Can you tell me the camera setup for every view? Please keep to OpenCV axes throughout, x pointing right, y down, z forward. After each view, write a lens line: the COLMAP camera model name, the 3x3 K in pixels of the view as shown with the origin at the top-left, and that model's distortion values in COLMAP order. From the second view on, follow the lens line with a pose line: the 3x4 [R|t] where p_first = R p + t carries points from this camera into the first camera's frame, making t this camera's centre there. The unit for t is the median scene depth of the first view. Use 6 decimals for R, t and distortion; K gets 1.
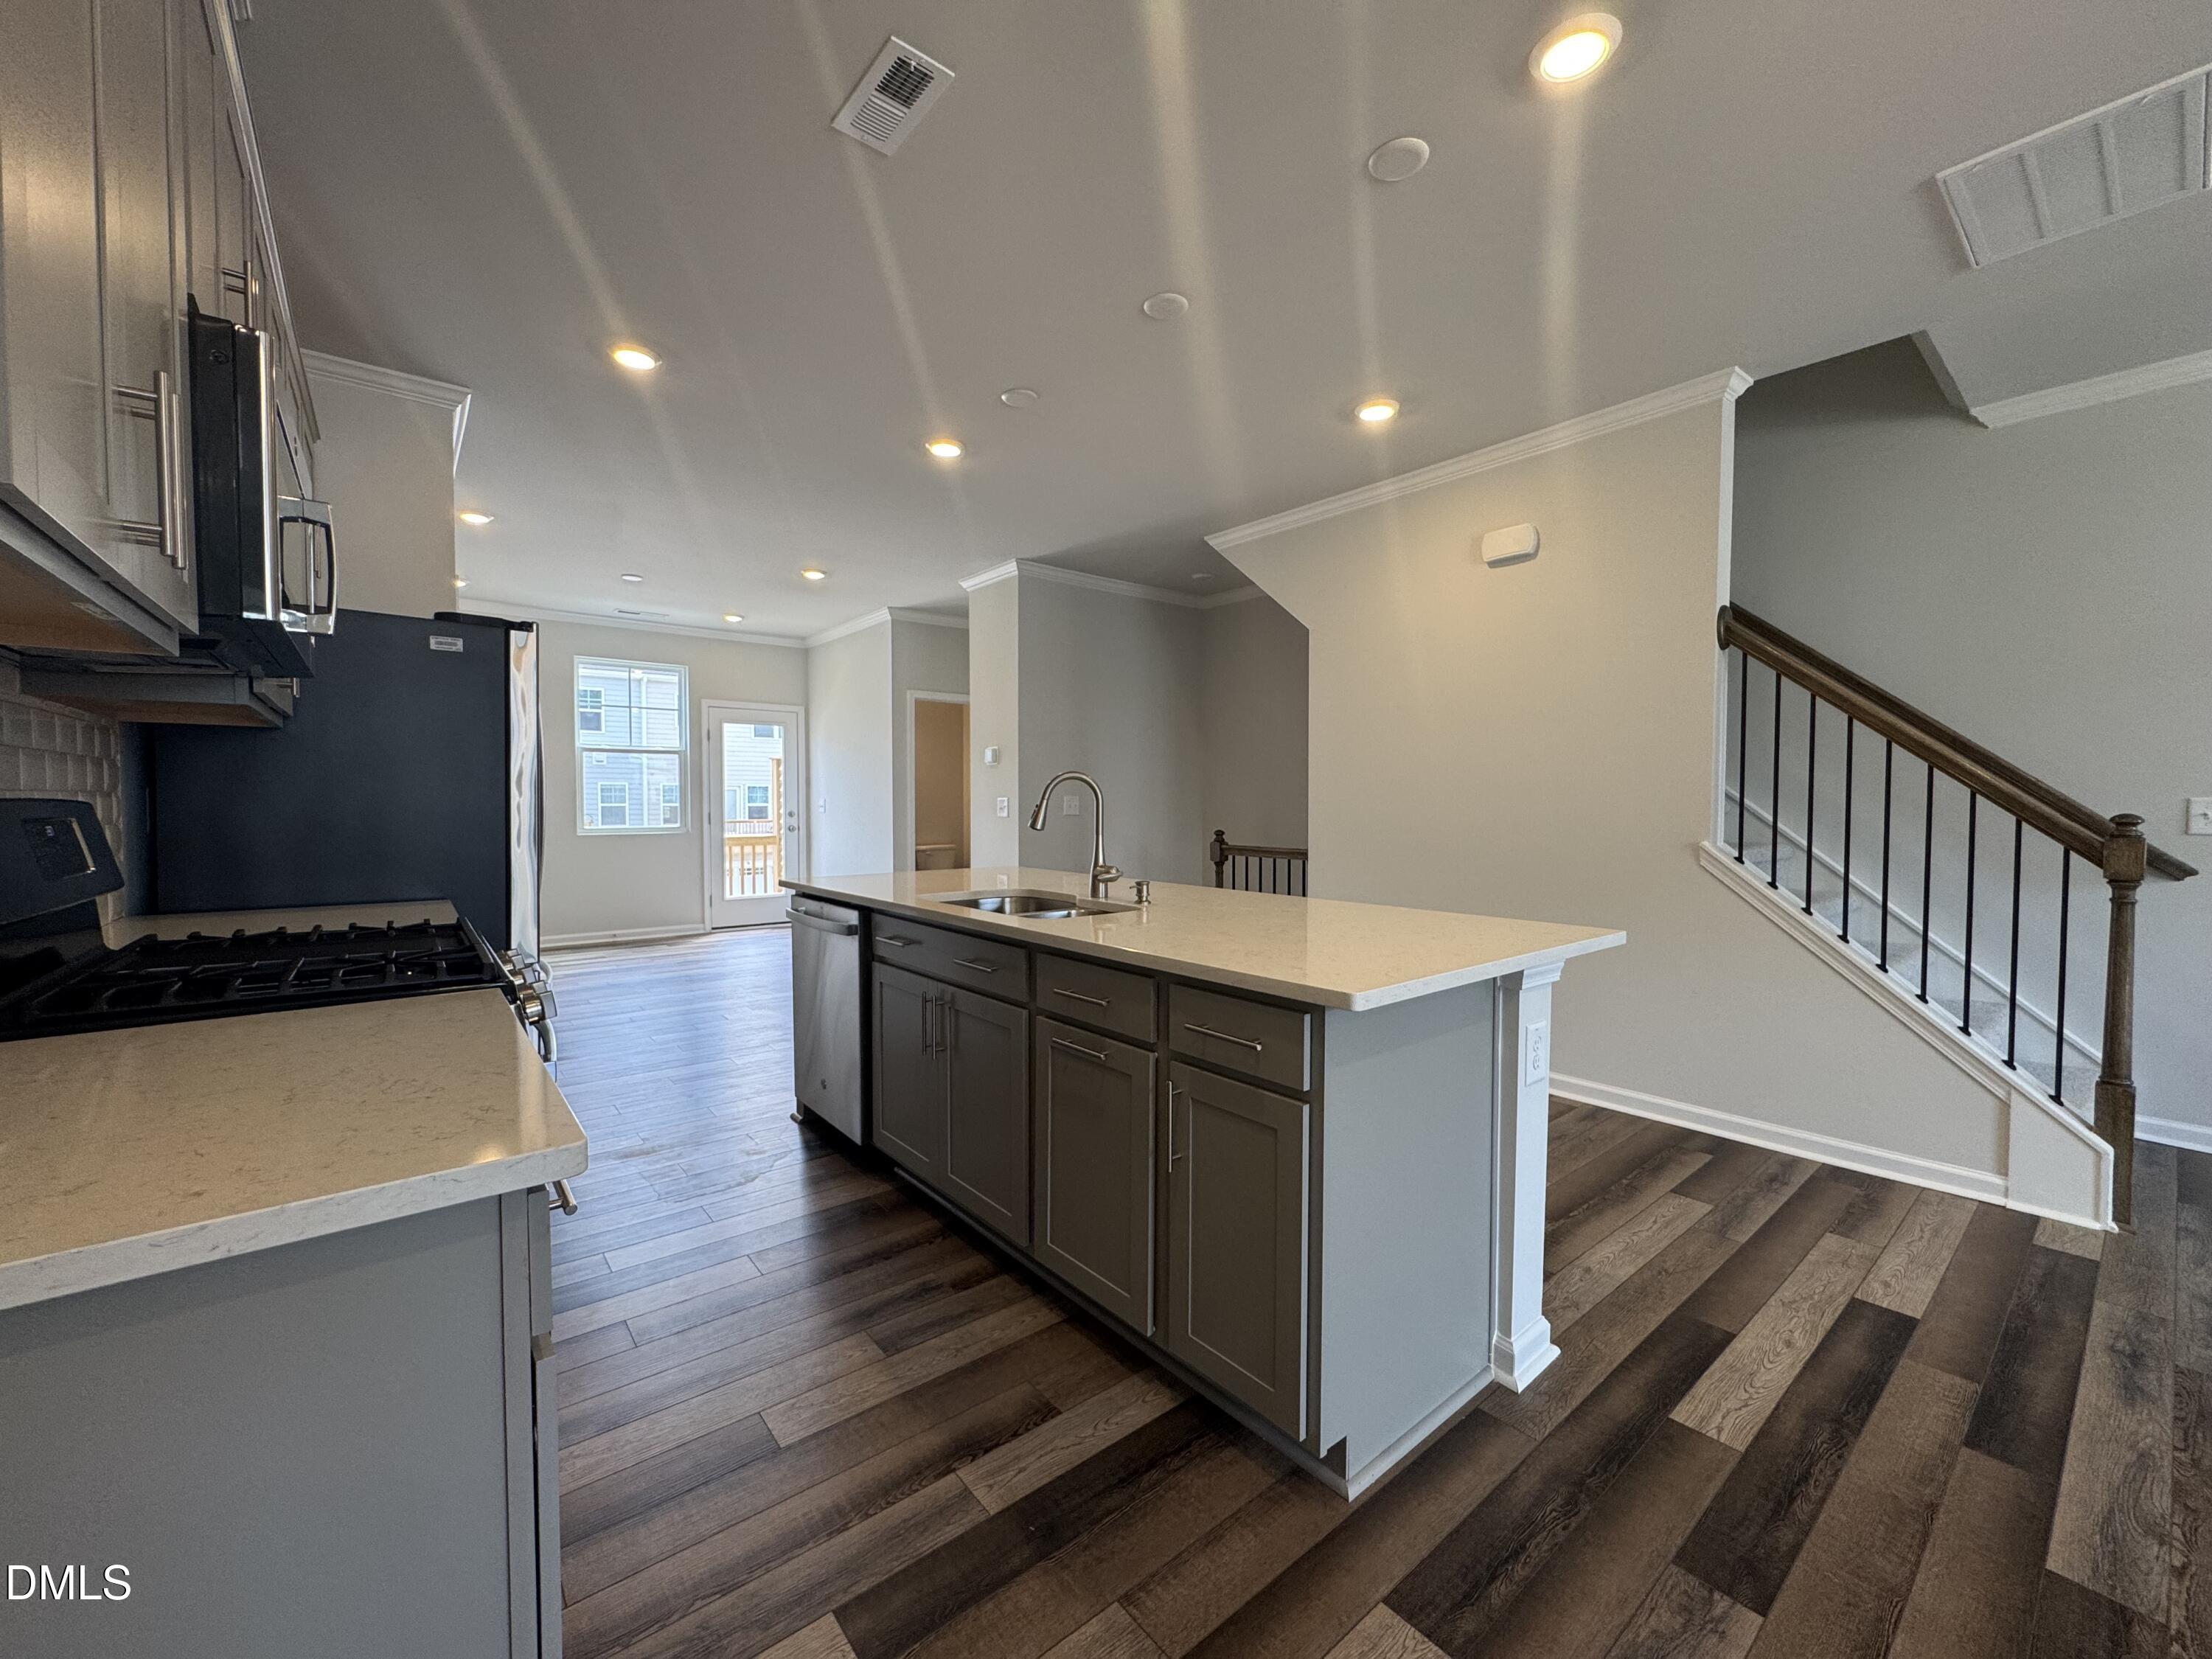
lens RADIAL K [[877.5, 0, 1105.5], [0, 877.5, 829.7], [0, 0, 1]] dist [-0.006050, 0.000782]
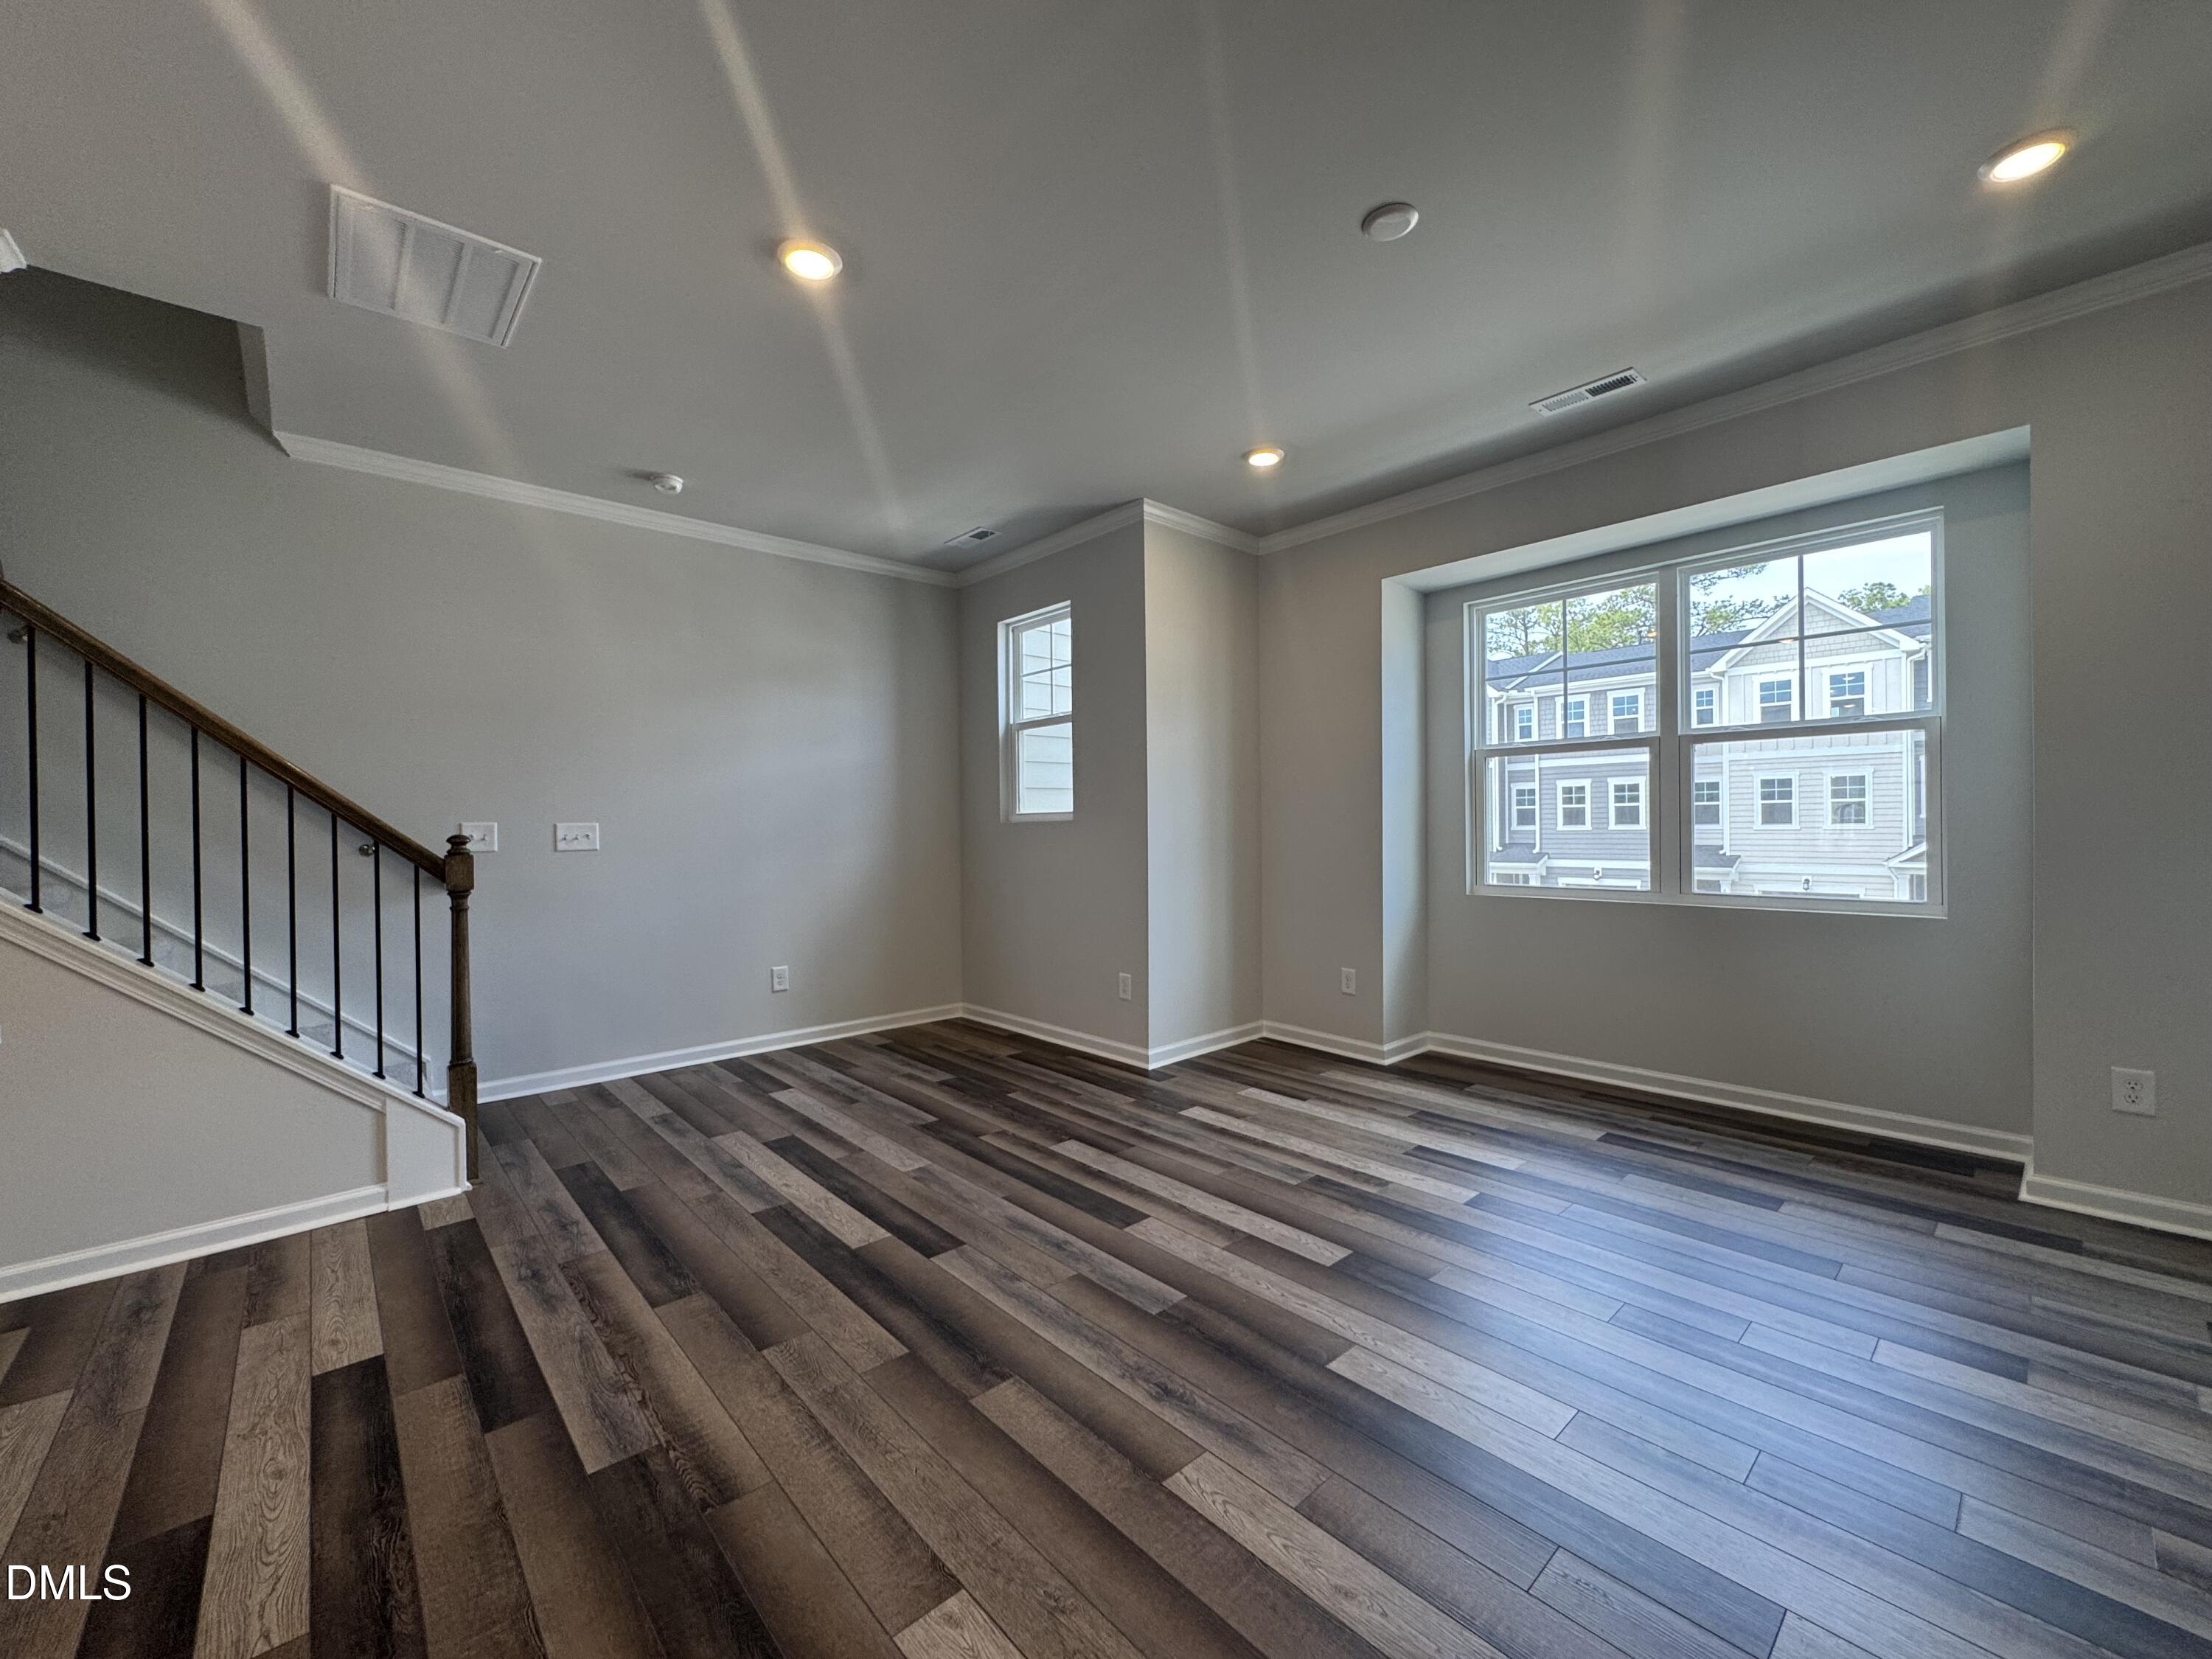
lens RADIAL K [[877.5, 0, 1111.9], [0, 877.5, 824.6], [0, 0, 1]] dist [-0.006050, 0.000782]
pose [[-0.058671, -0.001872, 0.998276, -0.072744], [0.044093, 0.999017, 0.004465, 0.002537], [-0.997303, 0.044279, -0.058531, 0.189447]]
